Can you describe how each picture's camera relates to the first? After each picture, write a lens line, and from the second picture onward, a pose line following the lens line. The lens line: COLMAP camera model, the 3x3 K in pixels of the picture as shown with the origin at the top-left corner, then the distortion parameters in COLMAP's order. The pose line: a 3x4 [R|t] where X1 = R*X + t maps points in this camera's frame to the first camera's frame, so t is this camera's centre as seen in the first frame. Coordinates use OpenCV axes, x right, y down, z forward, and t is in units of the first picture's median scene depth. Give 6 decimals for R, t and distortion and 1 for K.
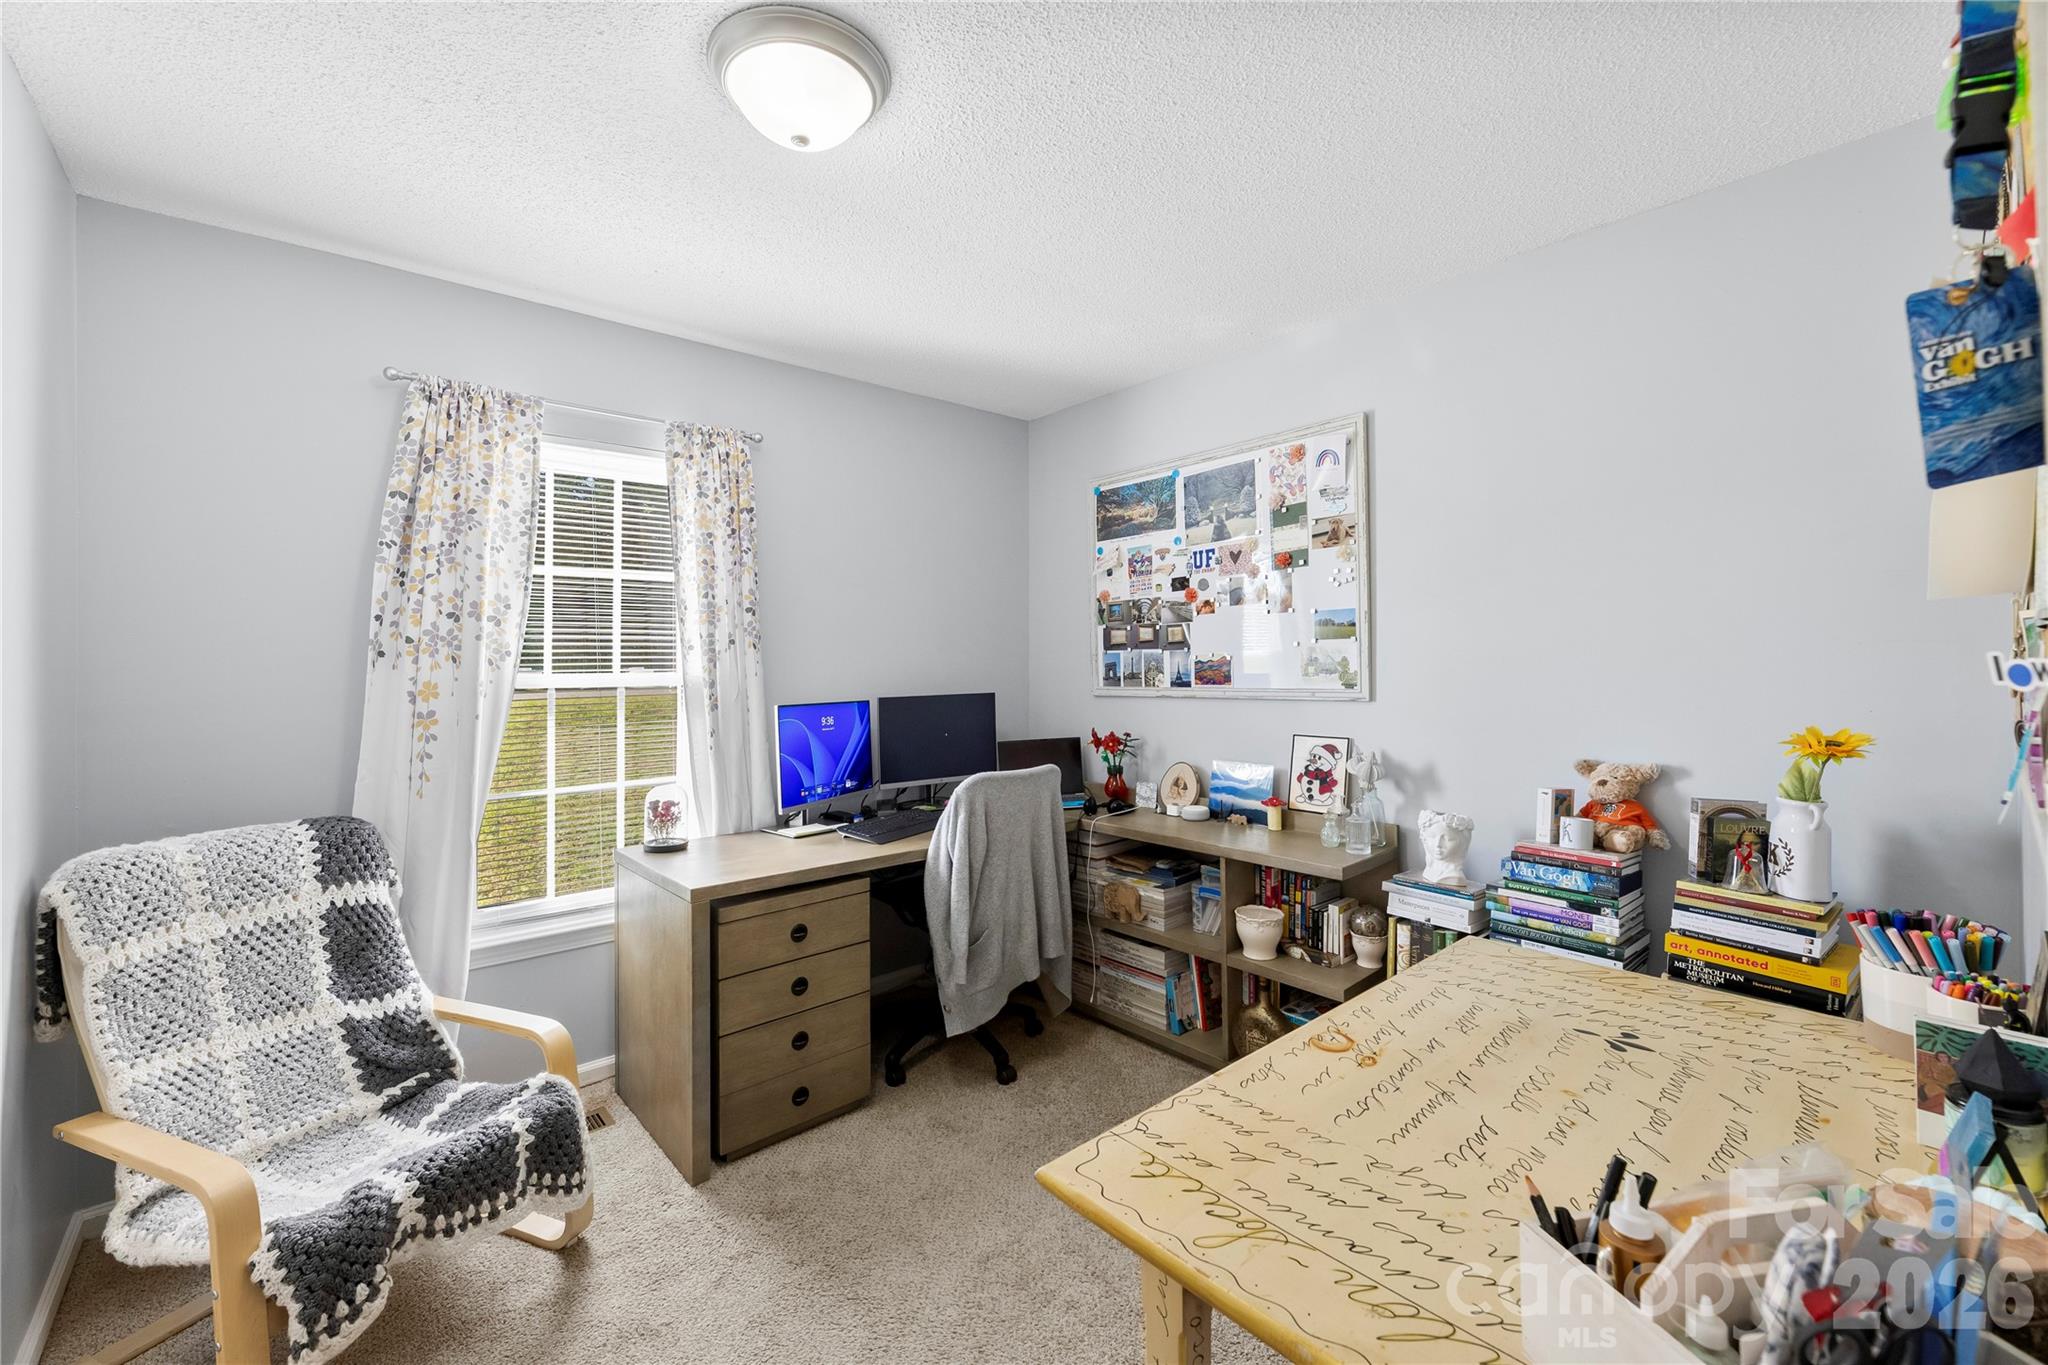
lens RADIAL K [[839.2, 0, 1022.2], [0, 839.2, 652.3], [0, 0, 1]] dist [-0.000197, -0.000184]
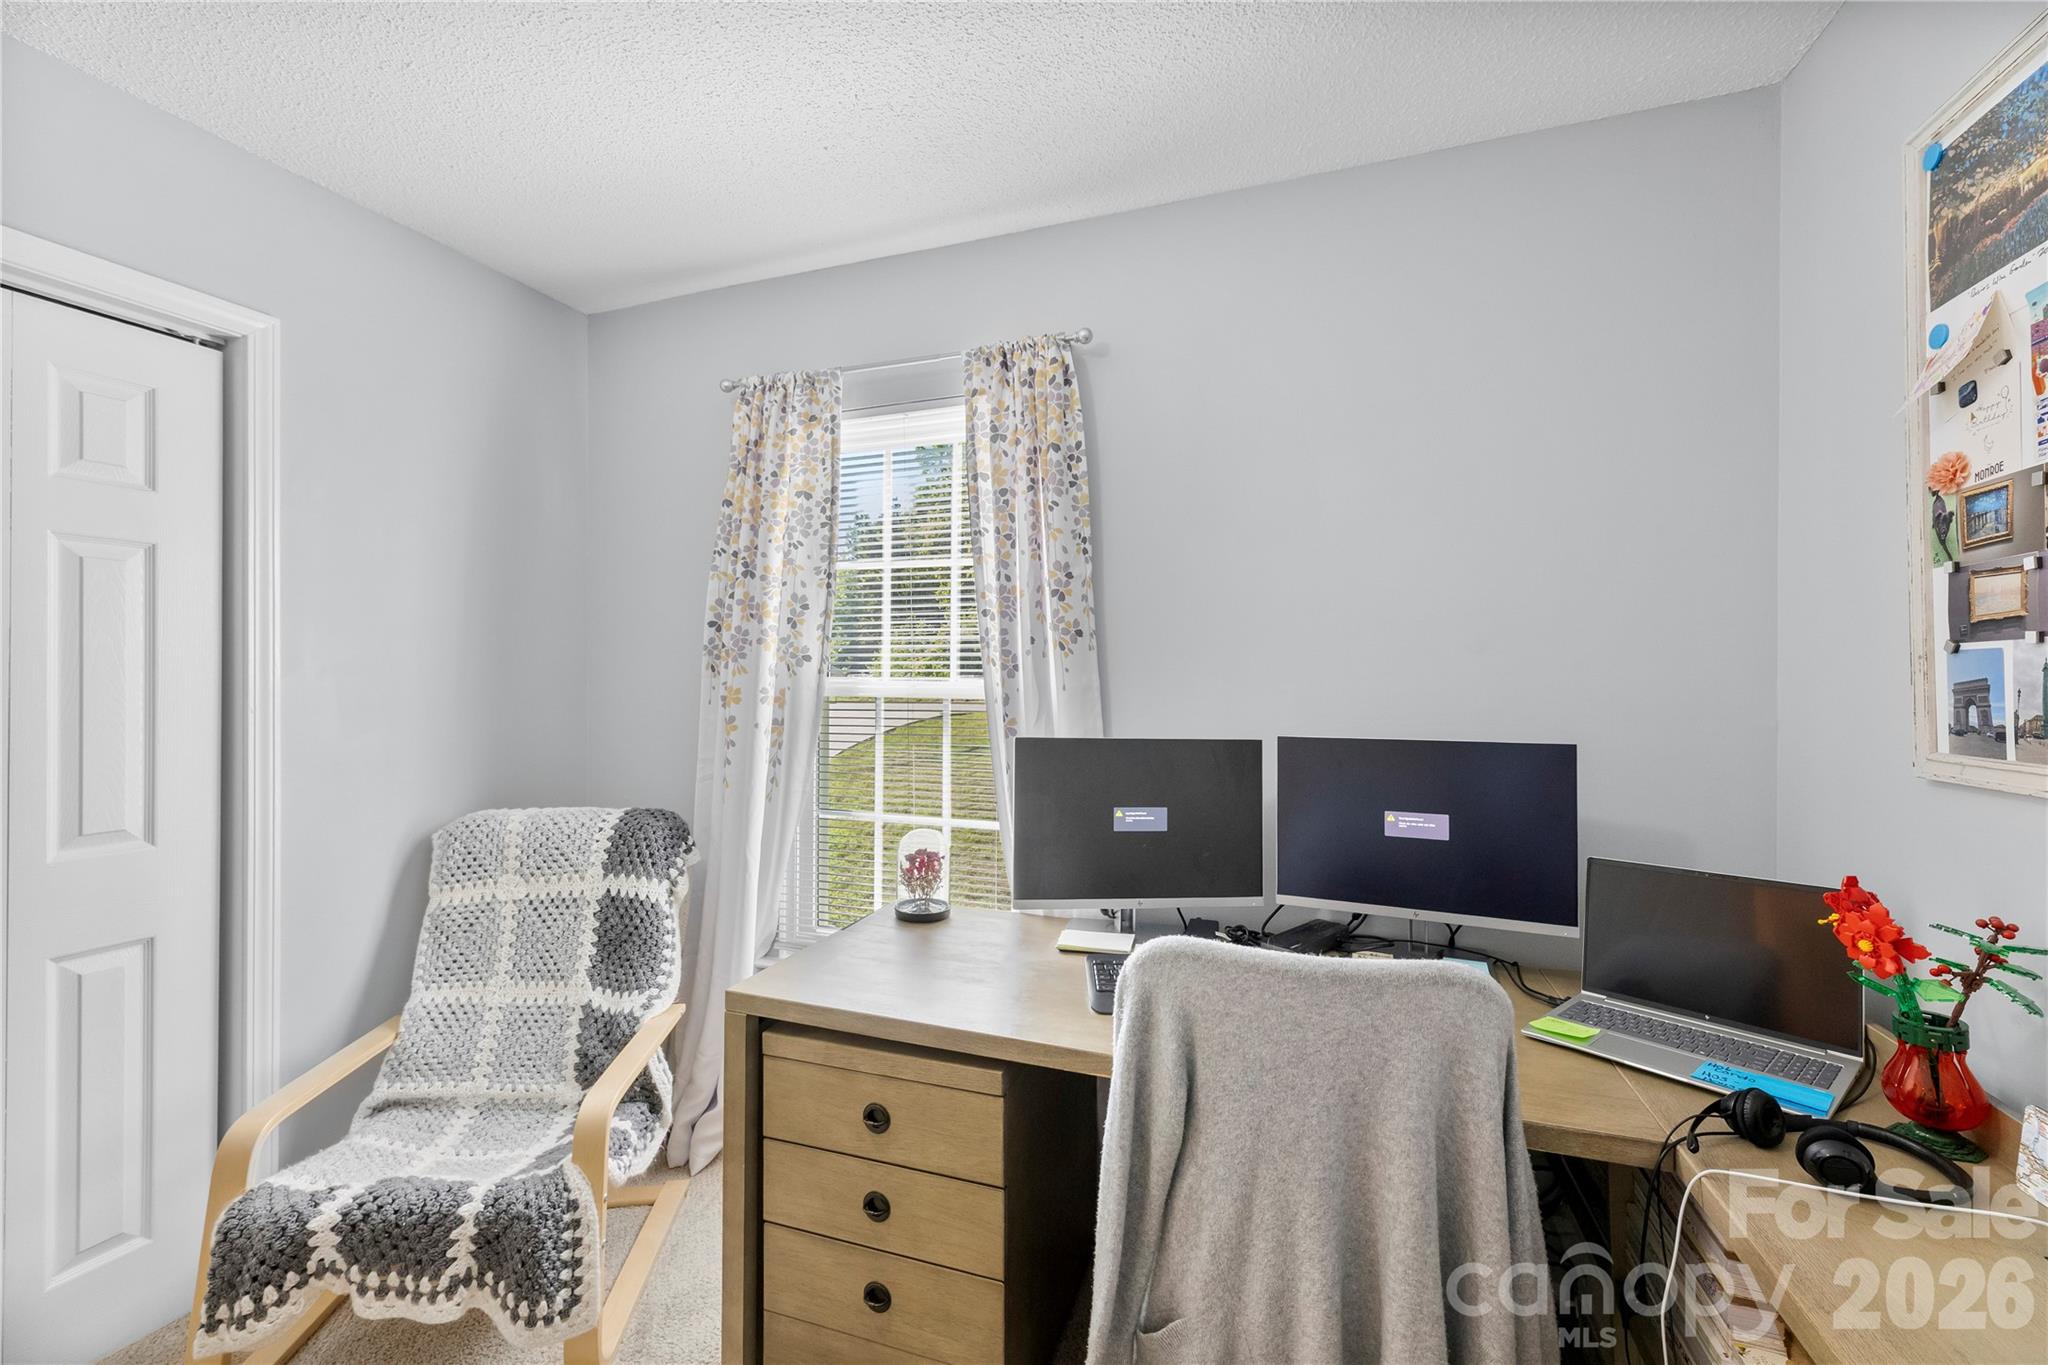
lens RADIAL K [[830.7, 0, 1020.9], [0, 830.7, 663.7], [0, 0, 1]] dist [0.001569, 0.000262]
pose [[0.482536, 0.002078, -0.875873, 0.314630], [0.003982, 0.999982, 0.004567, 0.004831], [0.875867, -0.005692, 0.482519, 0.820540]]
